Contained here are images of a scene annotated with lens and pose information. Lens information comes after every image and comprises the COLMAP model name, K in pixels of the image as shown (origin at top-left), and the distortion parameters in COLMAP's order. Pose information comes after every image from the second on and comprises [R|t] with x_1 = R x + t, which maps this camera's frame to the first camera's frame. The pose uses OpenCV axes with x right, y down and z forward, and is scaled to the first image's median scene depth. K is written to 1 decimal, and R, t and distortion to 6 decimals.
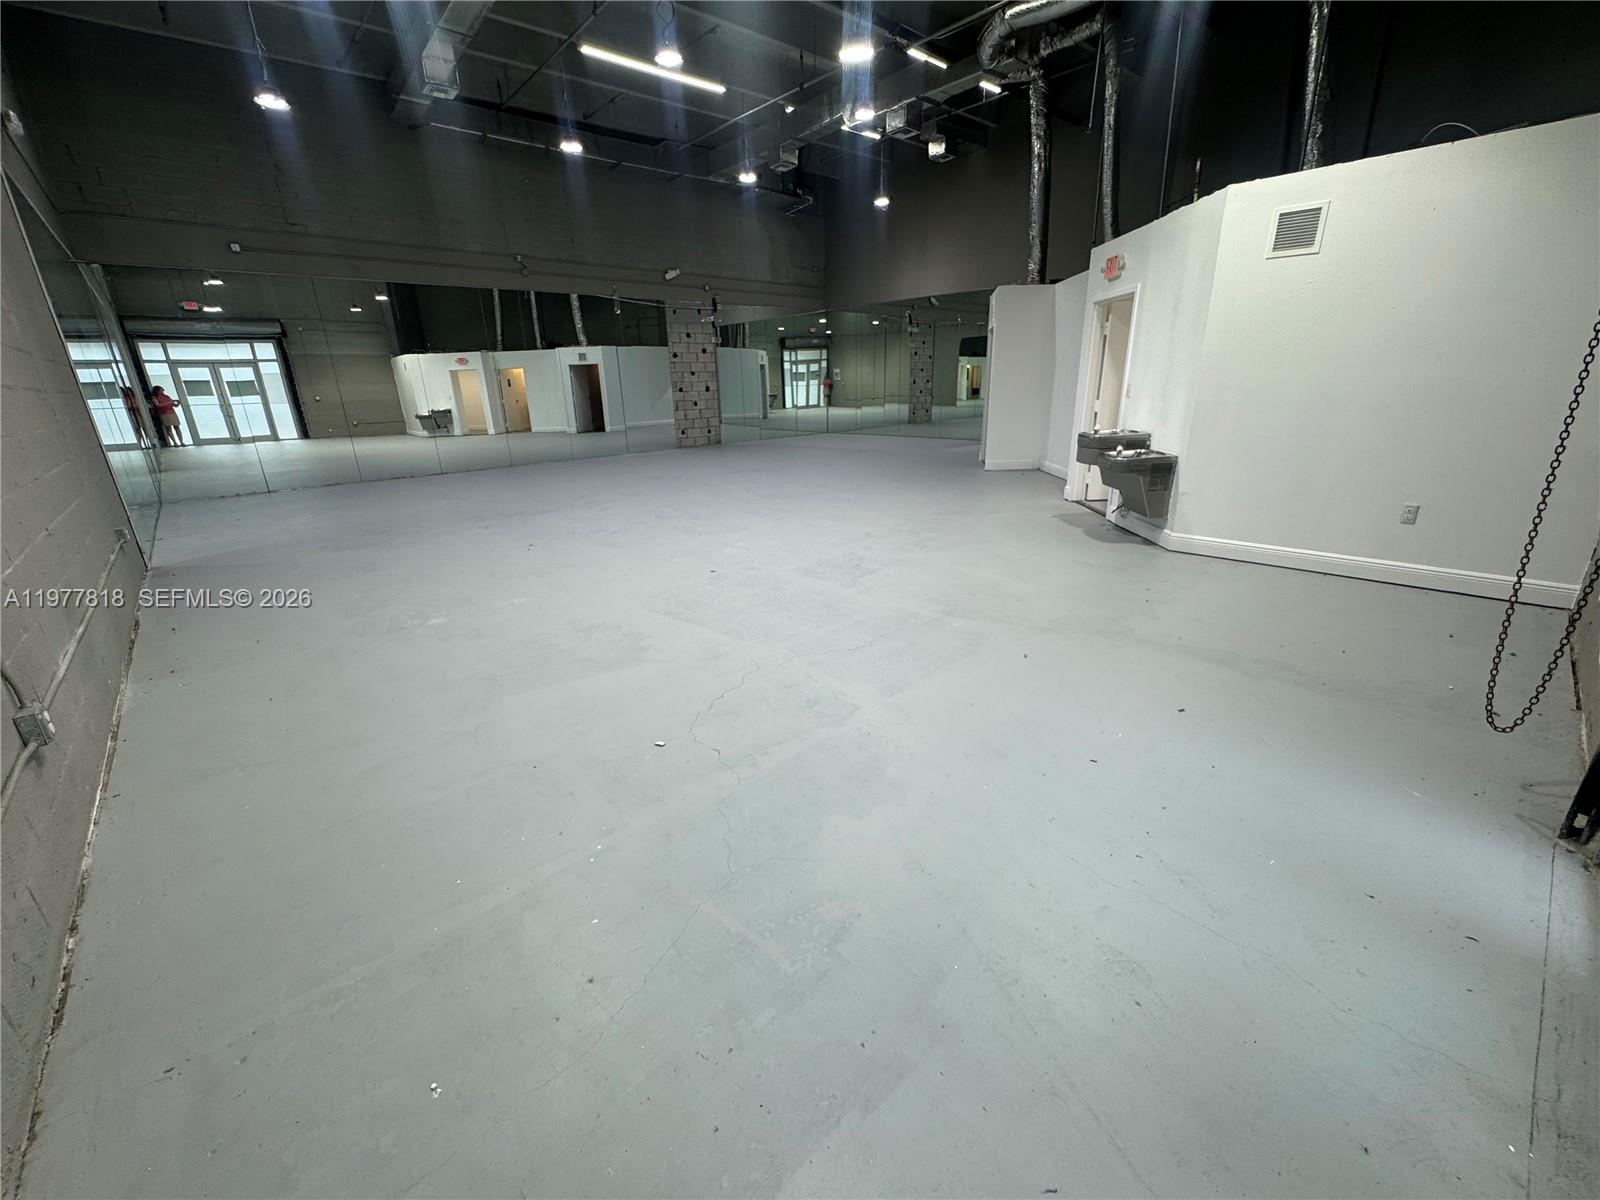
lens RADIAL K [[654.2, 0, 800.0], [0, 654.2, 600.0], [0, 0, 1]] dist [-0.000877, -0.008196]
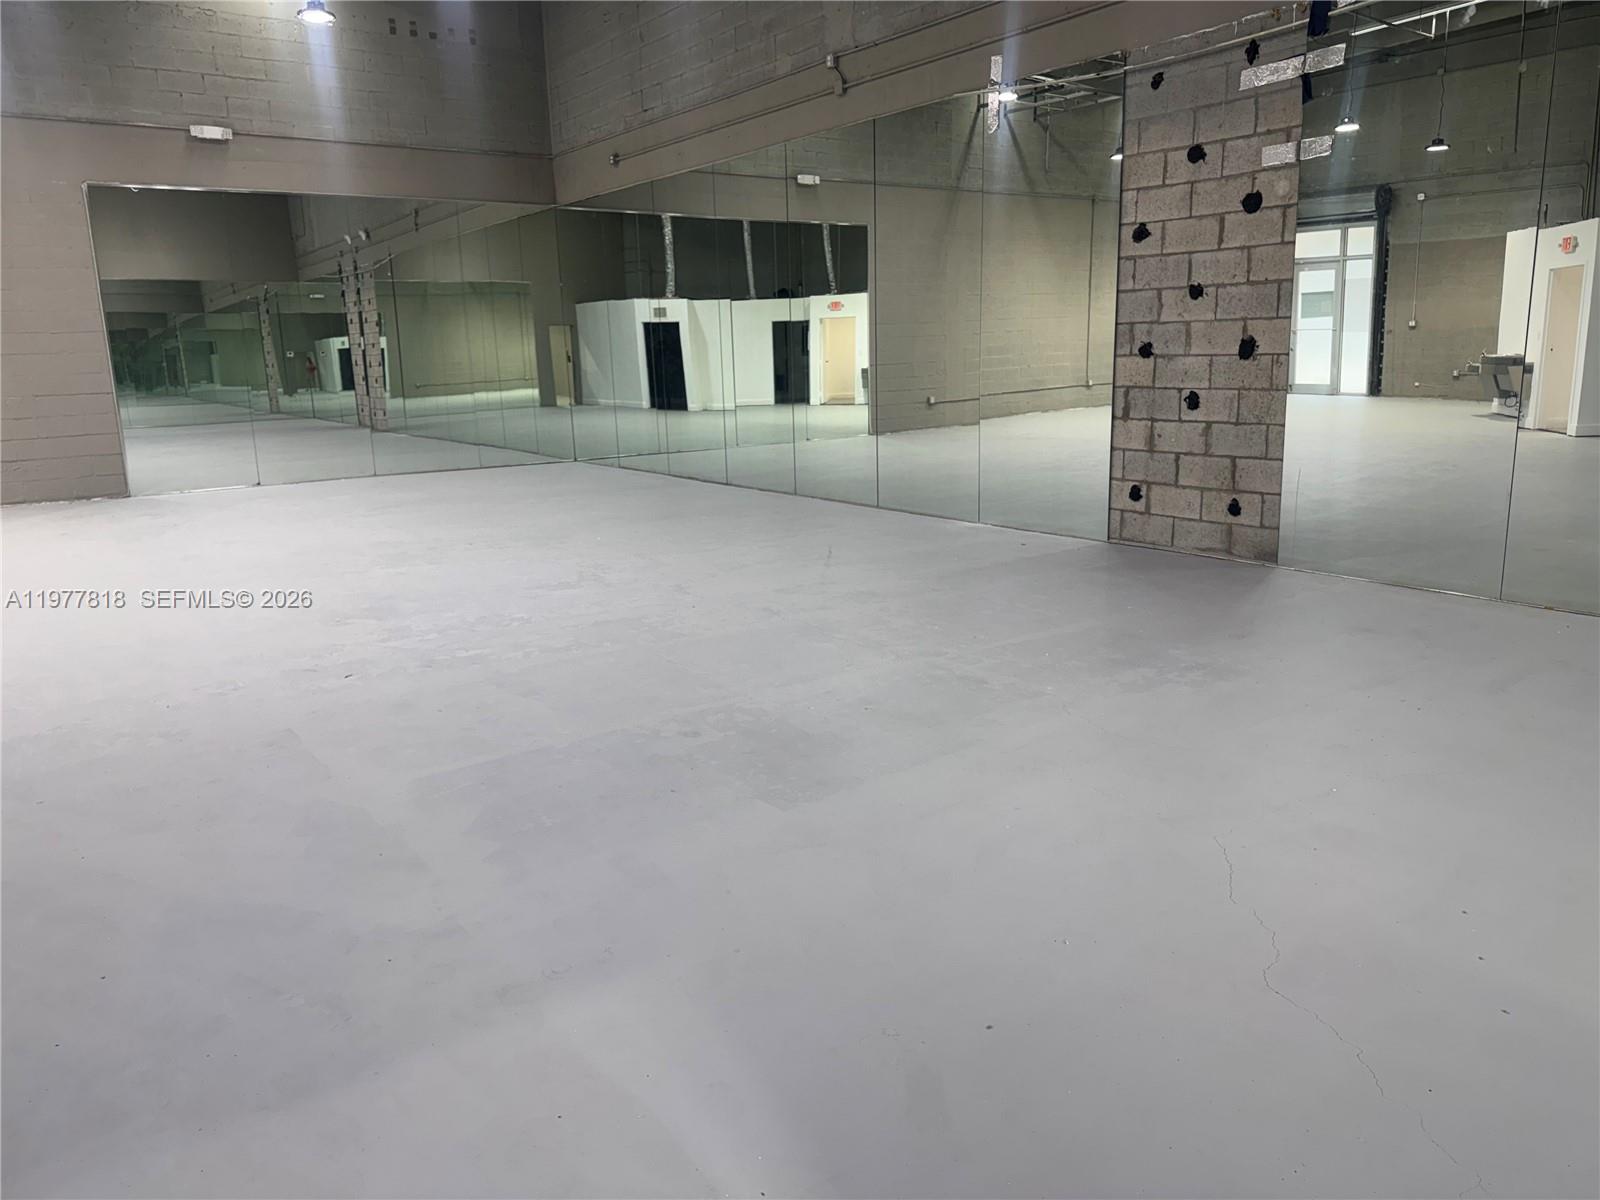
lens RADIAL K [[1135.0, 0, 800.0], [0, 1135.0, 600.0], [0, 0, 1]] dist [-0.038468, -0.002075]
pose [[-0.123479, 0.254459, -0.959168, 0.327374], [-0.274072, 0.920225, 0.279410, -0.309860], [0.953749, 0.297382, -0.043888, 0.889058]]
